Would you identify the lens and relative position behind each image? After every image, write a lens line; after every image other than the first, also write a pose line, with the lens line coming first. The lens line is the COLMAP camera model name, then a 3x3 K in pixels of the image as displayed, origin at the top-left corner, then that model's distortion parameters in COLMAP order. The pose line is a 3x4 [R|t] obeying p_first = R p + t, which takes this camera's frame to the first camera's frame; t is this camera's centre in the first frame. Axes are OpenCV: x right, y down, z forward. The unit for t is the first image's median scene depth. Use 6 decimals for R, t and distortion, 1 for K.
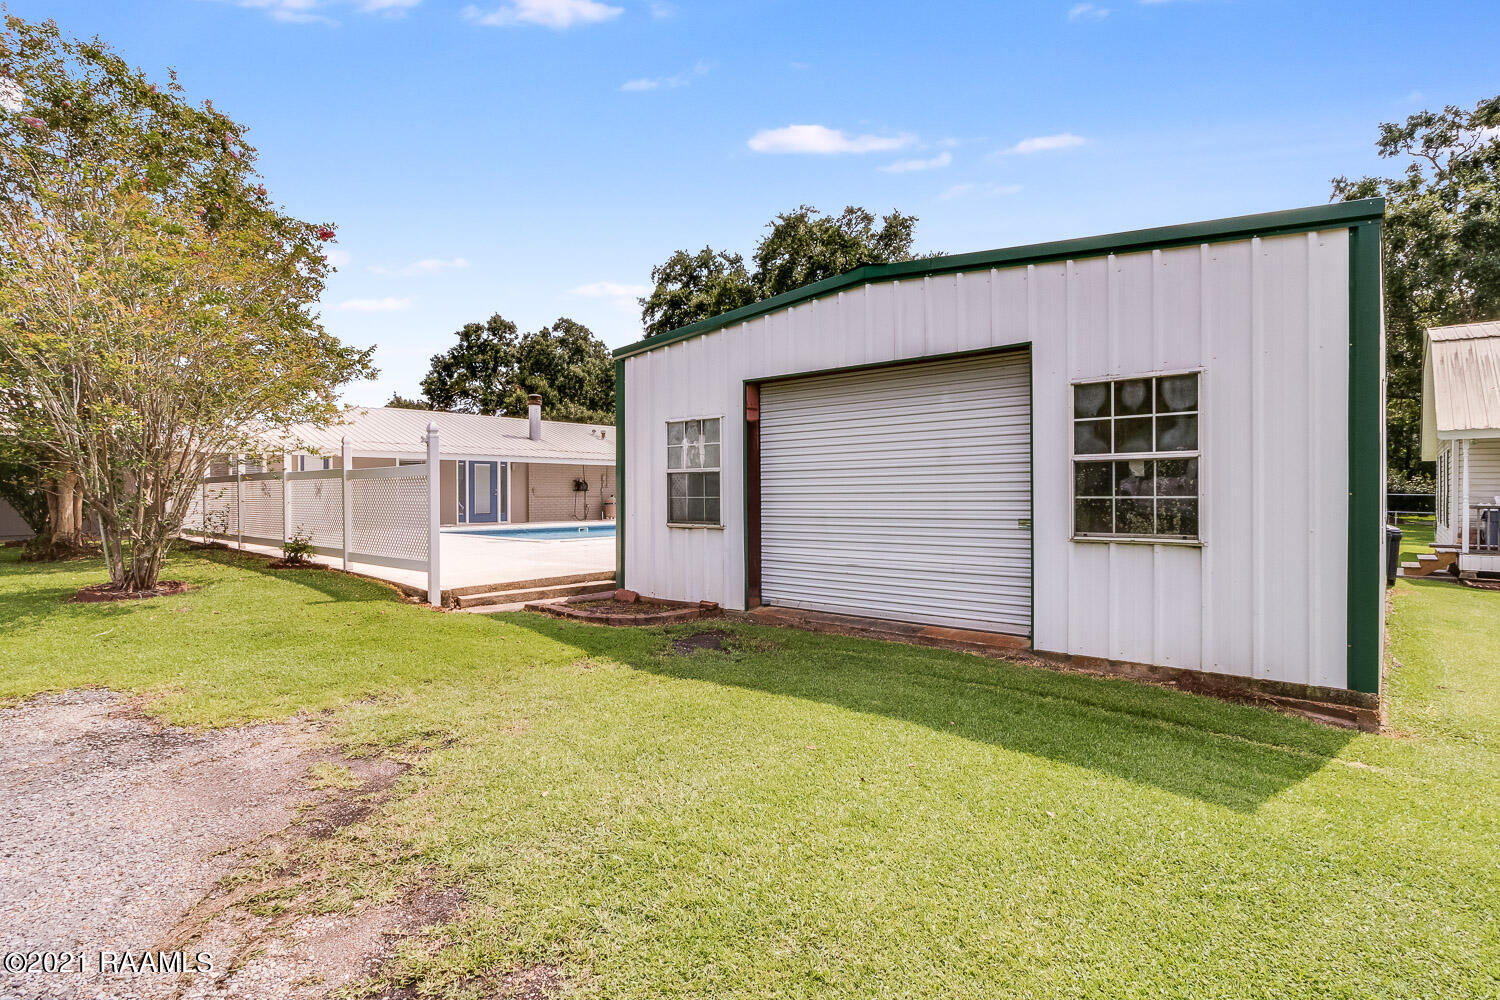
lens RADIAL K [[789.2, 0, 741.1], [0, 789.2, 493.4], [0, 0, 1]] dist [-0.051159, -0.000212]
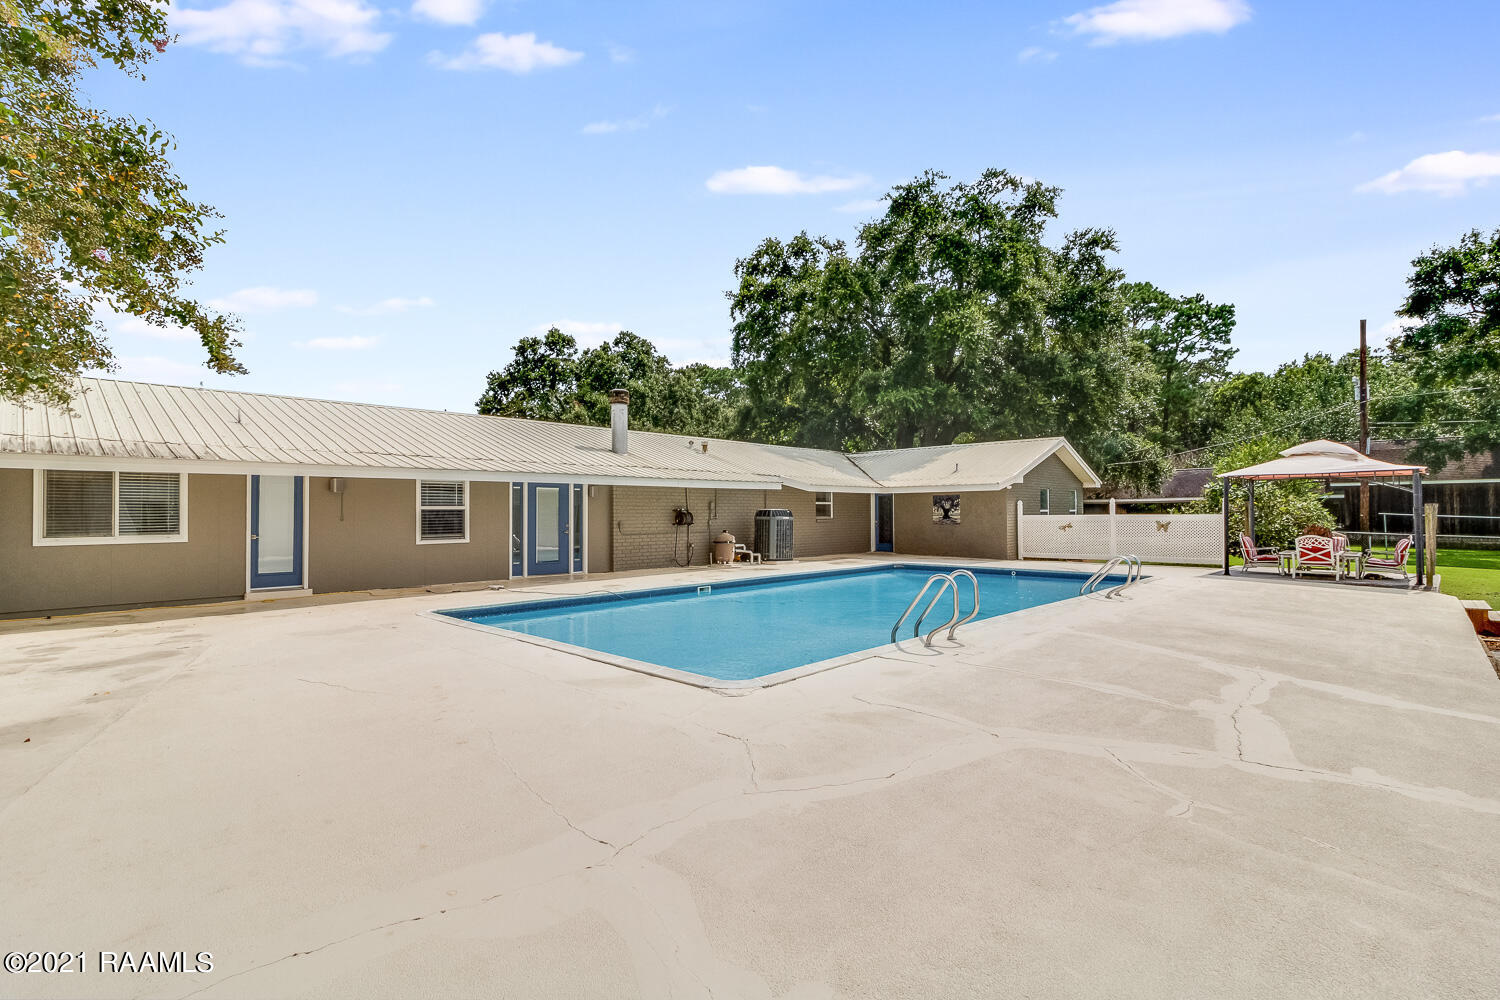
lens RADIAL K [[720.5, 0, 753.6], [0, 720.5, 505.0], [0, 0, 1]] dist [0.027813, -0.000227]
pose [[0.999606, 0.000622, -0.028069, -0.045979], [-0.000813, 0.999977, -0.006775, -0.006296], [0.028064, 0.006795, 0.999583, 0.130453]]
